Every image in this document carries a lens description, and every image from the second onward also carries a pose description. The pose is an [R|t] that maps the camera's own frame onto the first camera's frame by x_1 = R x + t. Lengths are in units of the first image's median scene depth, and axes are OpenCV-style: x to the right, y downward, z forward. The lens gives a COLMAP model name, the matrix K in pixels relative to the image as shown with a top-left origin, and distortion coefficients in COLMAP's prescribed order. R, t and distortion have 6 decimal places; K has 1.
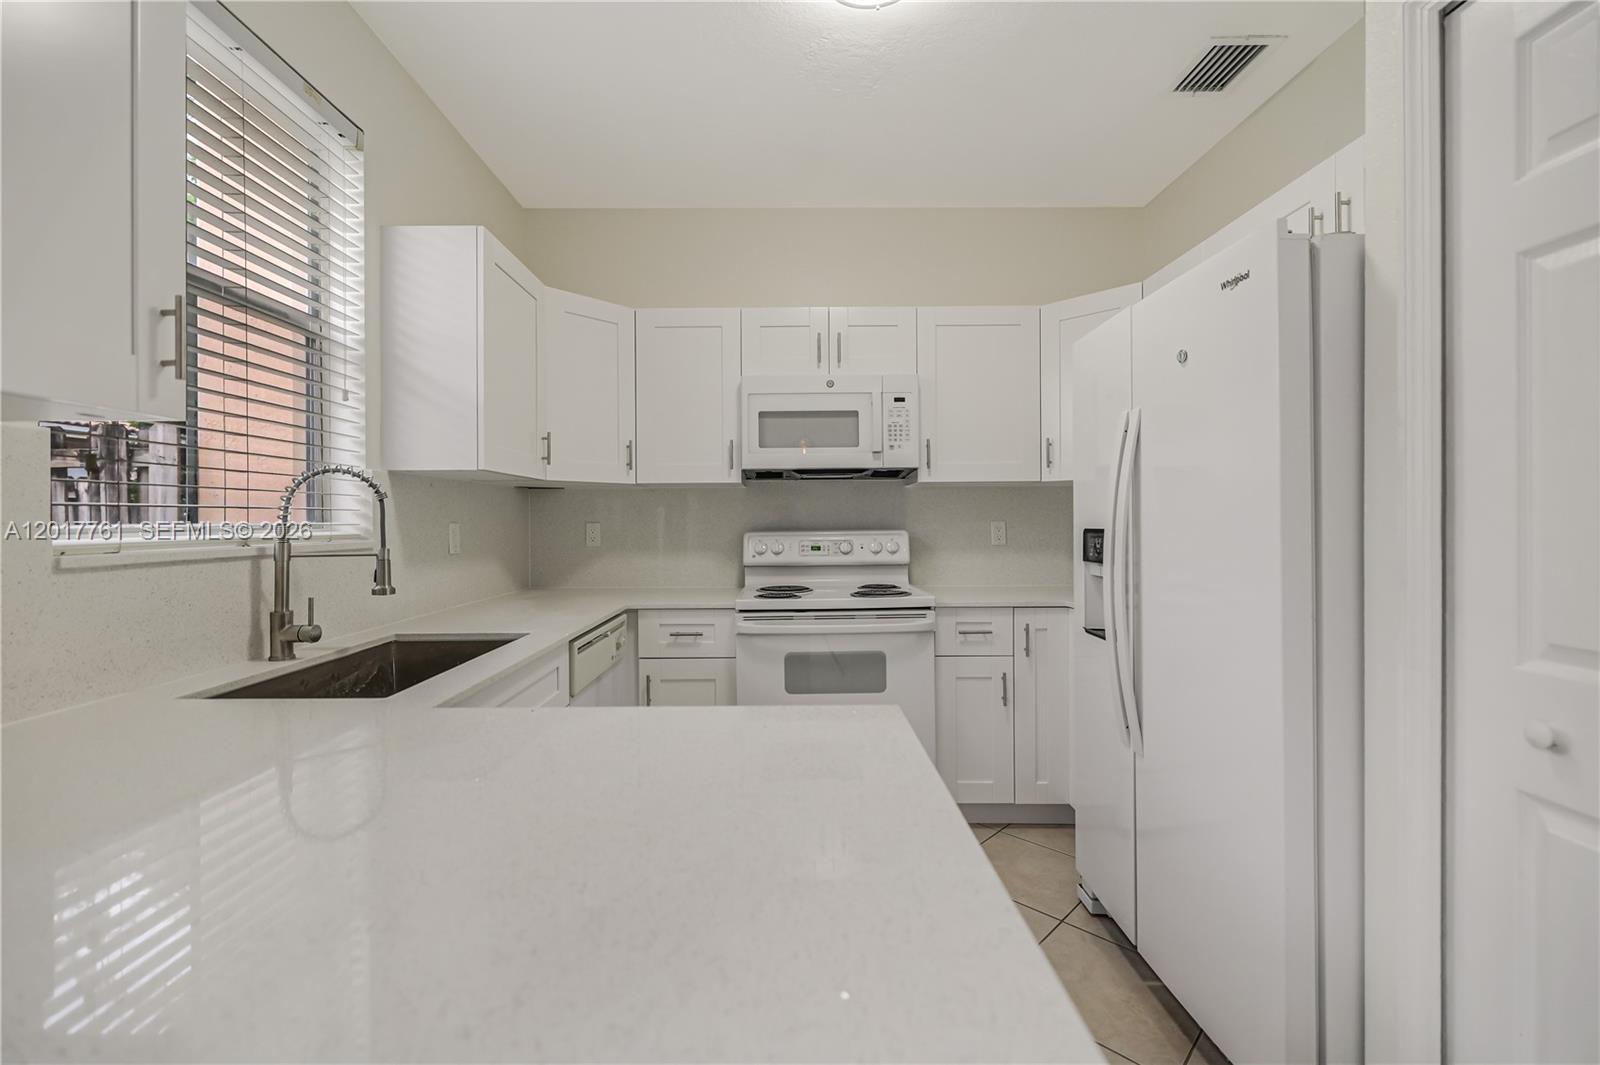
lens RADIAL K [[676.2, 0, 784.5], [0, 676.2, 519.7], [0, 0, 1]] dist [0.000127, 0.000098]
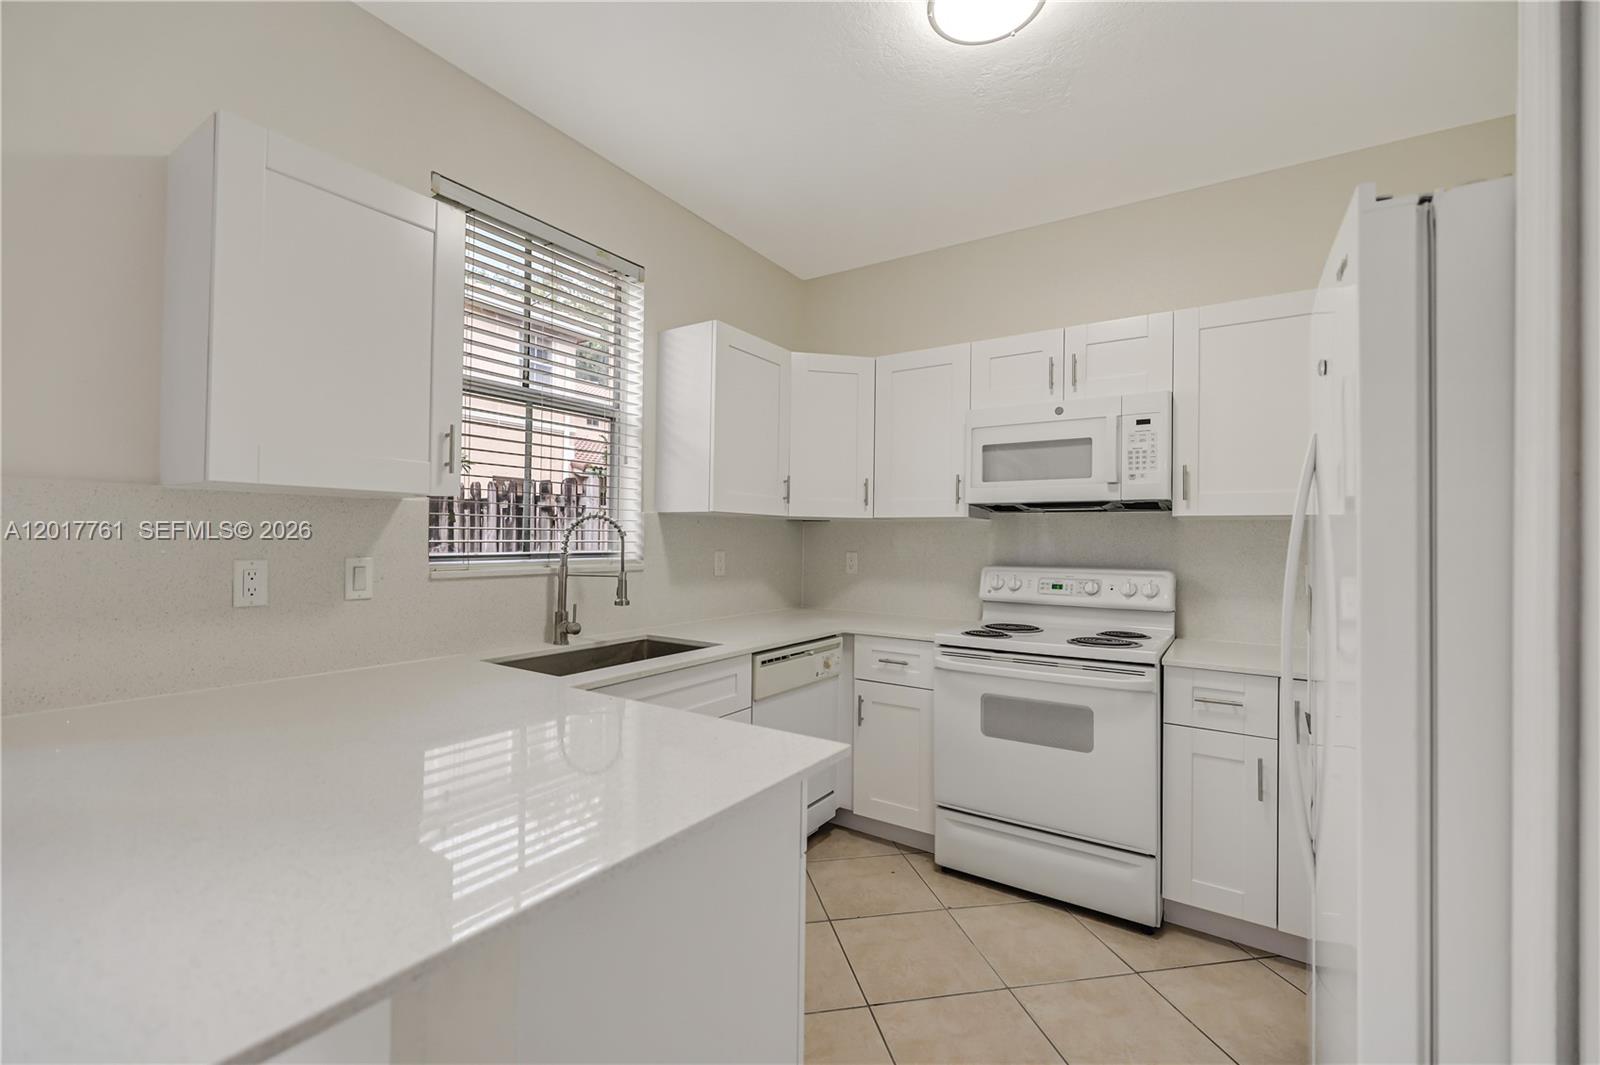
lens RADIAL K [[677.0, 0, 779.4], [0, 677.0, 526.8], [0, 0, 1]] dist [0.000472, -0.000528]
pose [[0.825858, 0.007001, -0.563834, 0.276258], [-0.017430, 0.999762, -0.013117, -0.022787], [0.563608, 0.020661, 0.825784, 0.018058]]
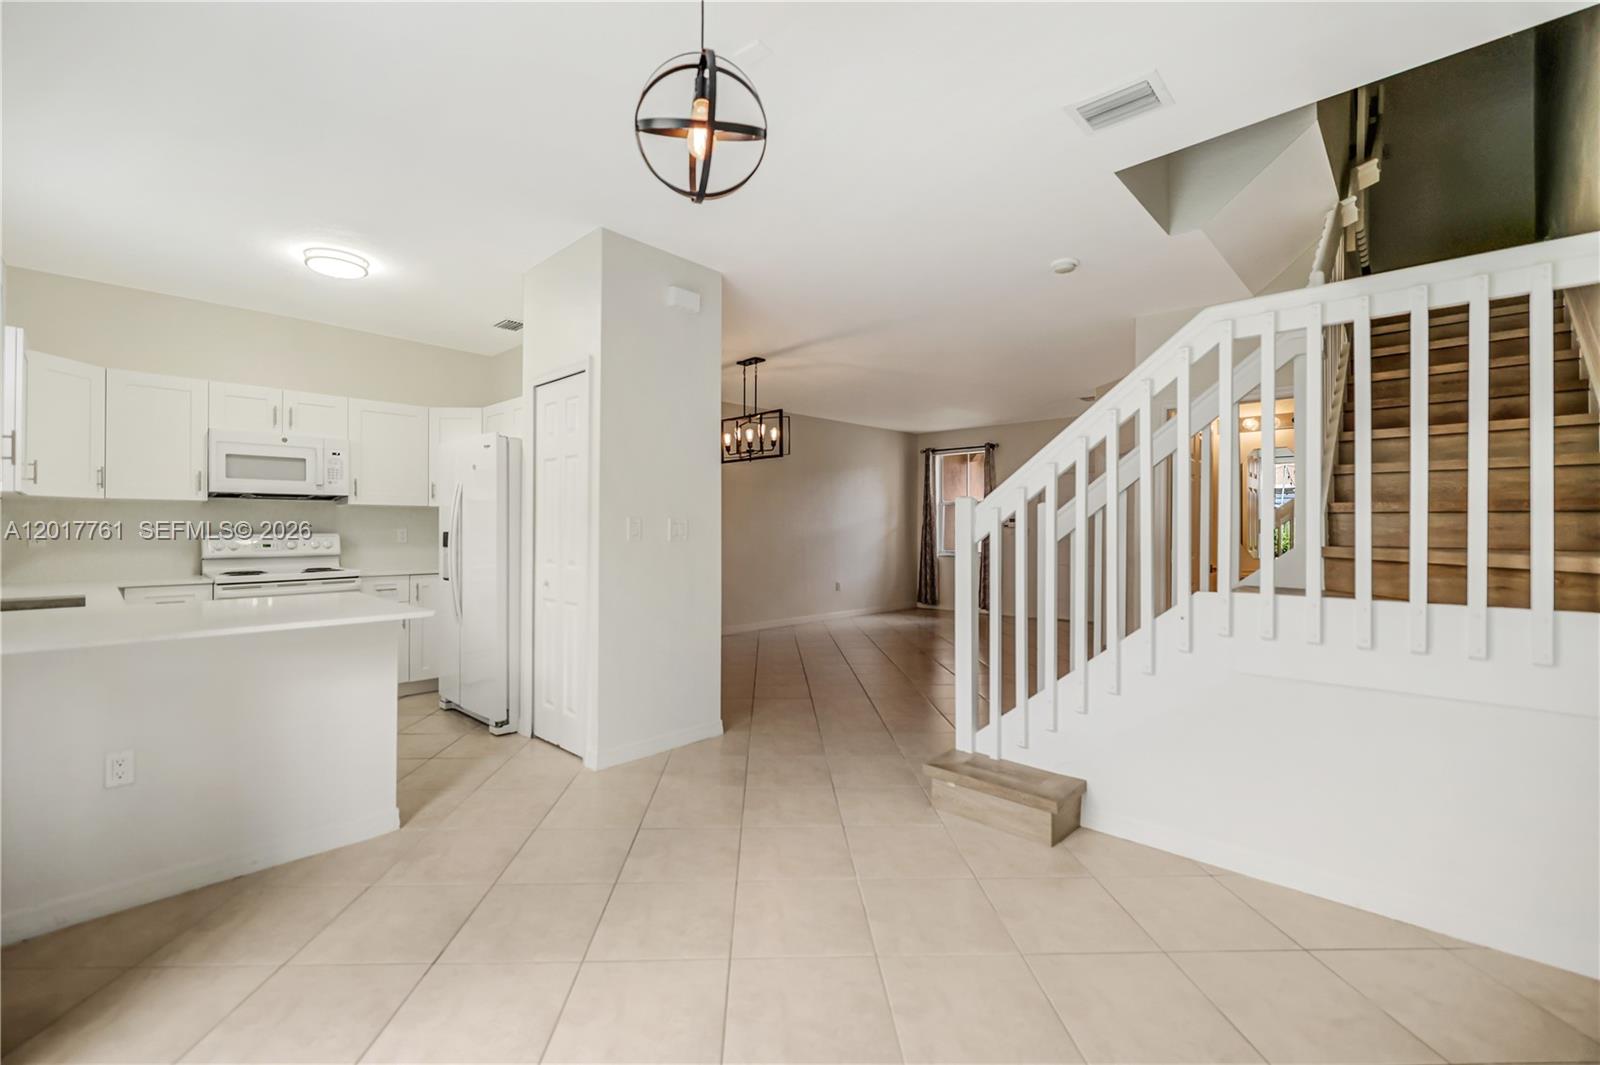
lens RADIAL K [[677.0, 0, 779.4], [0, 677.0, 526.8], [0, 0, 1]] dist [0.000472, -0.000528]
pose [[0.694524, 0.007948, 0.719426, -0.263694], [-0.006540, 0.999967, -0.004734, 0.000436], [-0.719440, -0.001417, 0.694553, -0.917149]]
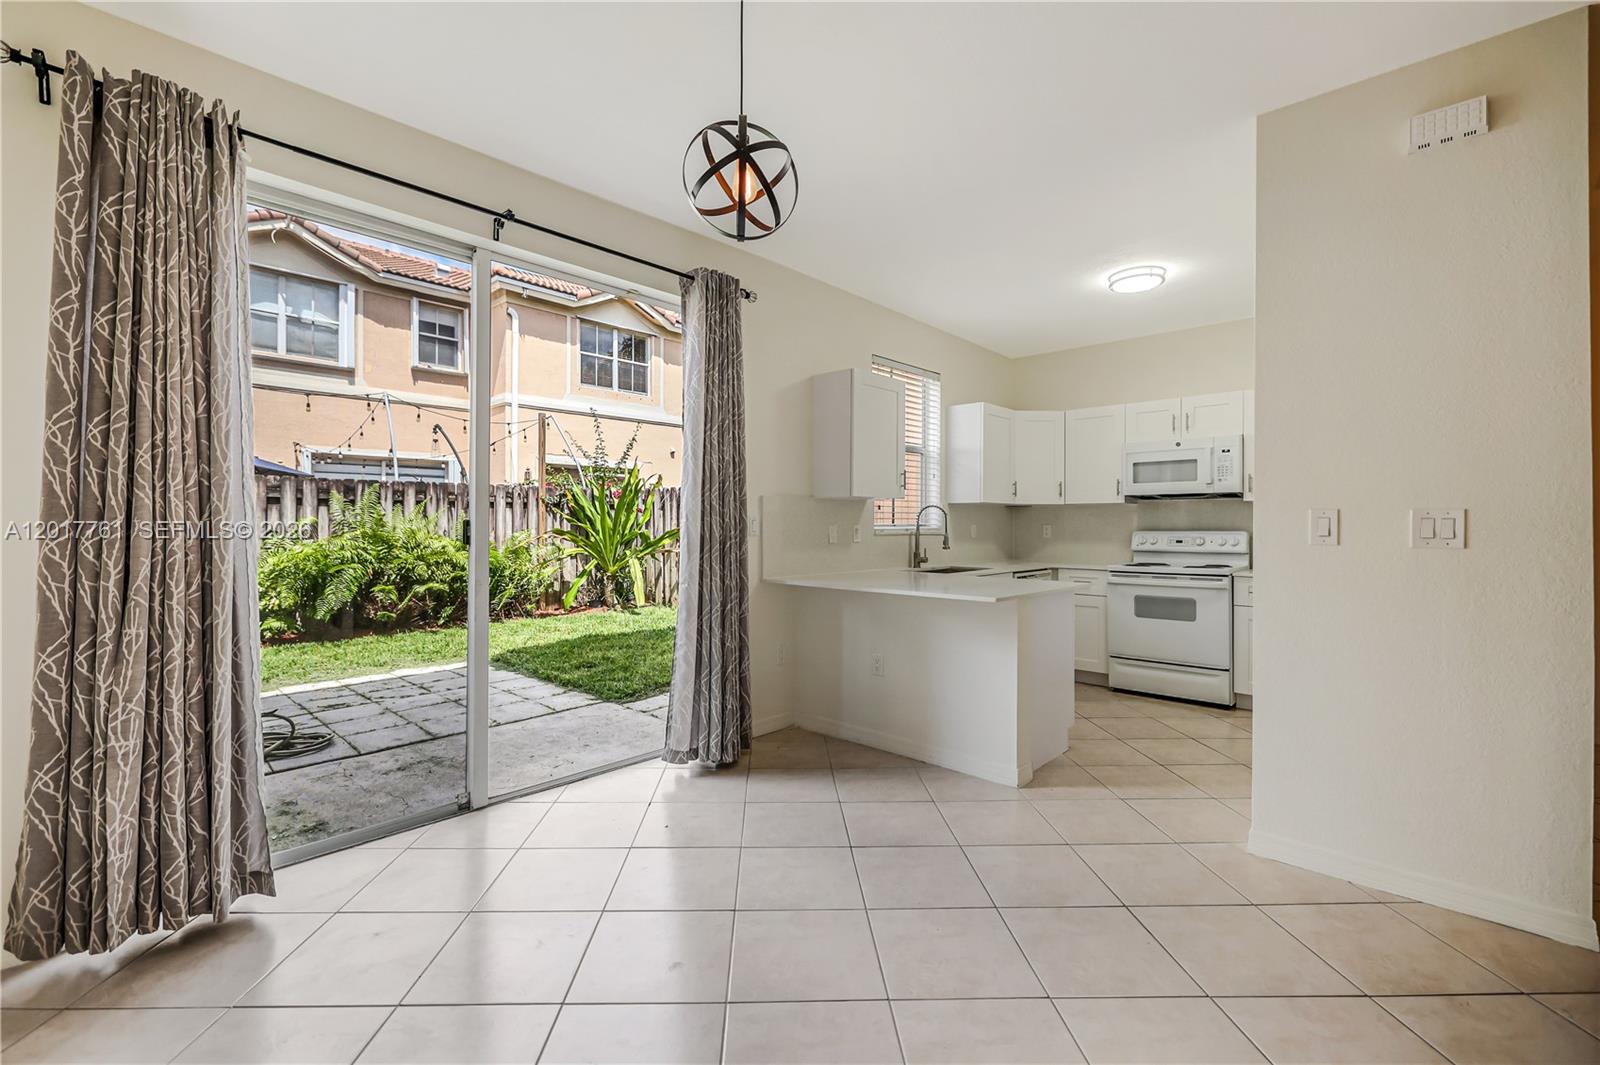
lens RADIAL K [[676.2, 0, 784.5], [0, 676.2, 519.7], [0, 0, 1]] dist [0.000127, 0.000098]
pose [[0.721095, 0.002729, -0.692831, 0.533981], [-0.005941, 0.999980, -0.002244, -0.001136], [0.692811, 0.005735, 0.721096, -0.917221]]
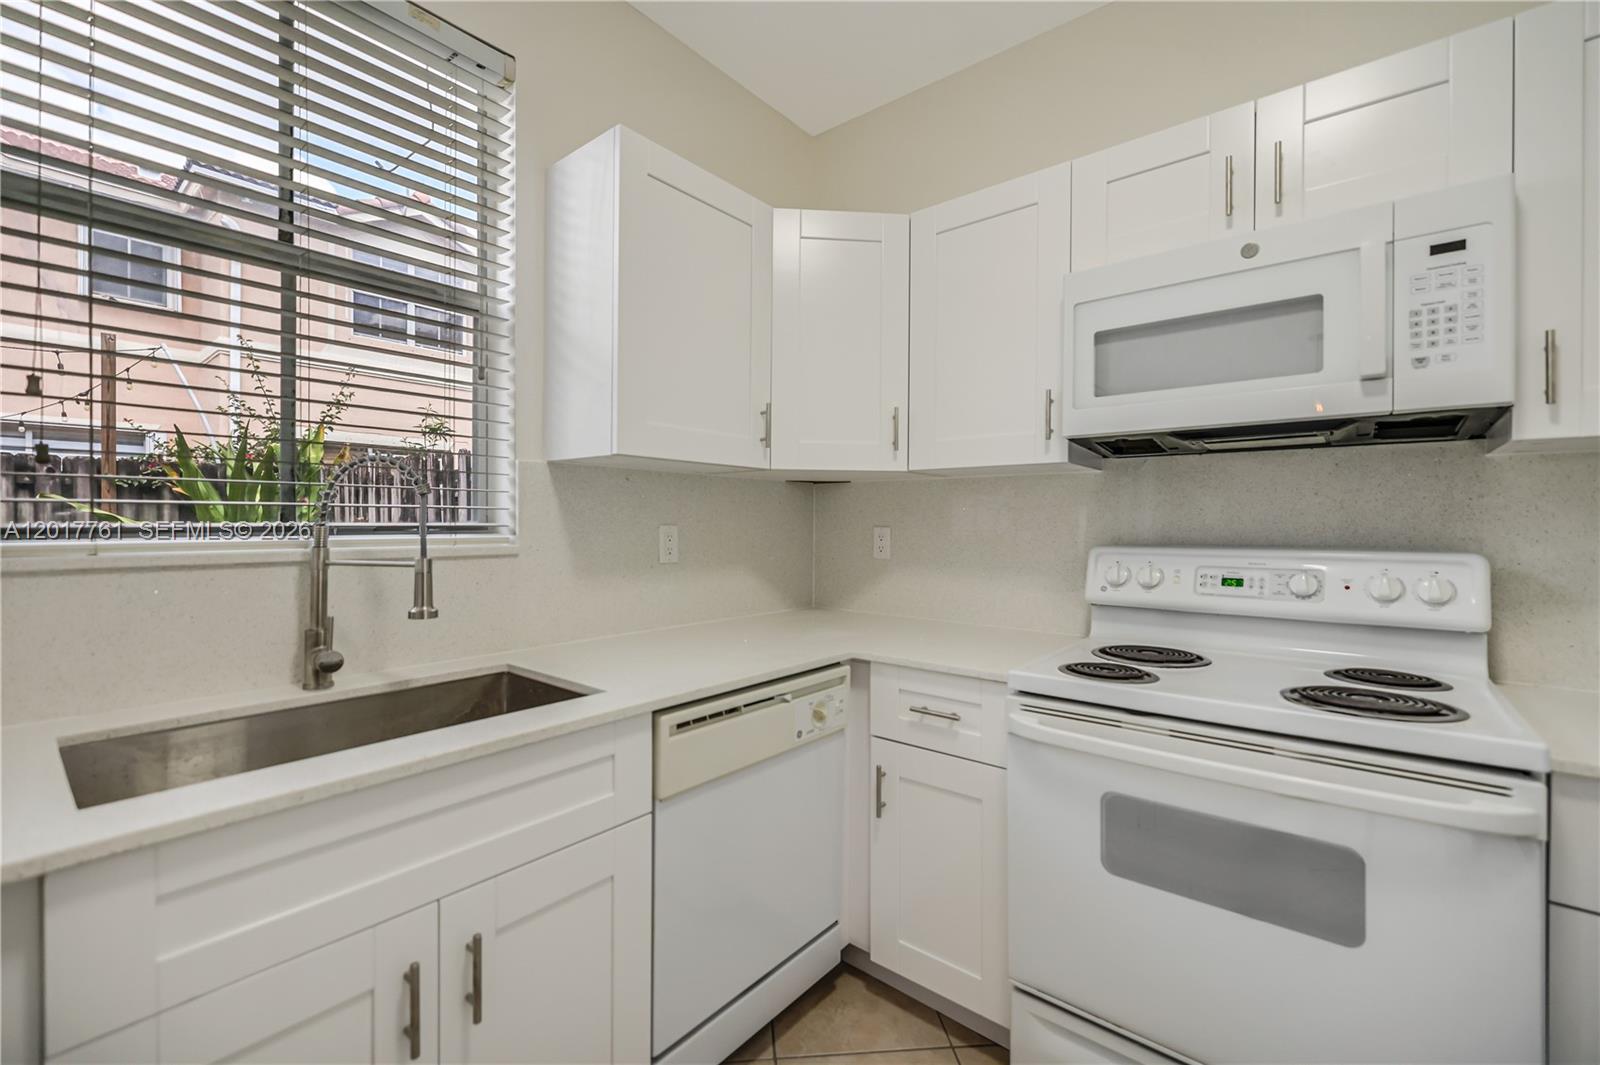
lens RADIAL K [[671.0, 0, 782.7], [0, 671.0, 521.8], [0, 0, 1]] dist [0.000015, -0.000157]
pose [[0.763748, 0.009857, -0.645440, 0.125074], [-0.009167, 0.999948, 0.004424, -0.003547], [0.645450, 0.002538, 0.763798, 0.411491]]
